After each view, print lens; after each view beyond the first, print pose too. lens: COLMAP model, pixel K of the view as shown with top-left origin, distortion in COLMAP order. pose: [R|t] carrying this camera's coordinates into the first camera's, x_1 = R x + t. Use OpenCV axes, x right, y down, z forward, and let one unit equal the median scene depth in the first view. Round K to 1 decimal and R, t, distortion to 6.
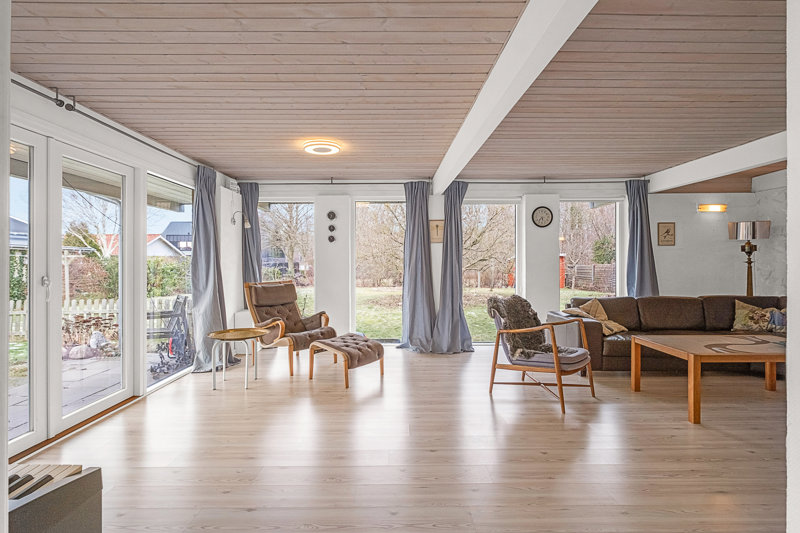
lens RADIAL K [[397.6, 0, 397.6], [0, 397.6, 264.5], [0, 0, 1]] dist [-0.005917, -0.000656]
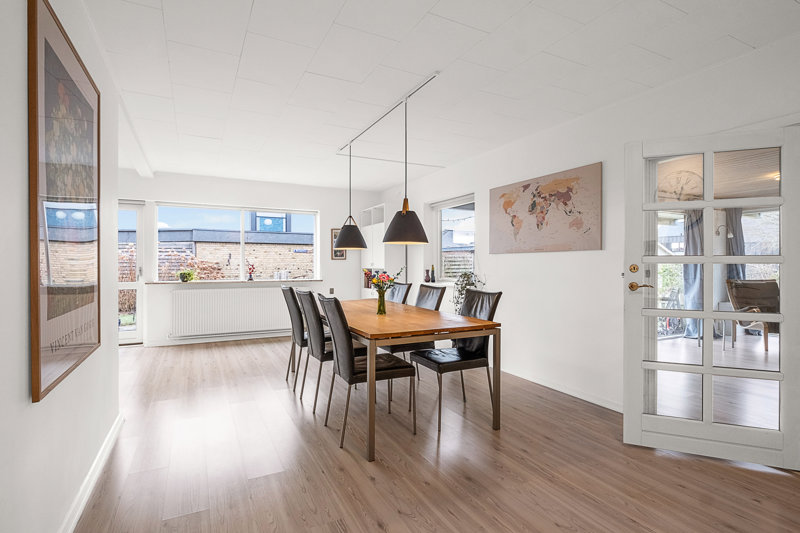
lens RADIAL K [[397.6, 0, 396.8], [0, 397.6, 265.6], [0, 0, 1]] dist [-0.005917, -0.000656]
pose [[0.447281, 0.001095, -0.894393, 0.292483], [-0.002064, 0.999998, 0.000192, 0.000843], [0.894391, 0.001760, 0.447282, -0.555190]]
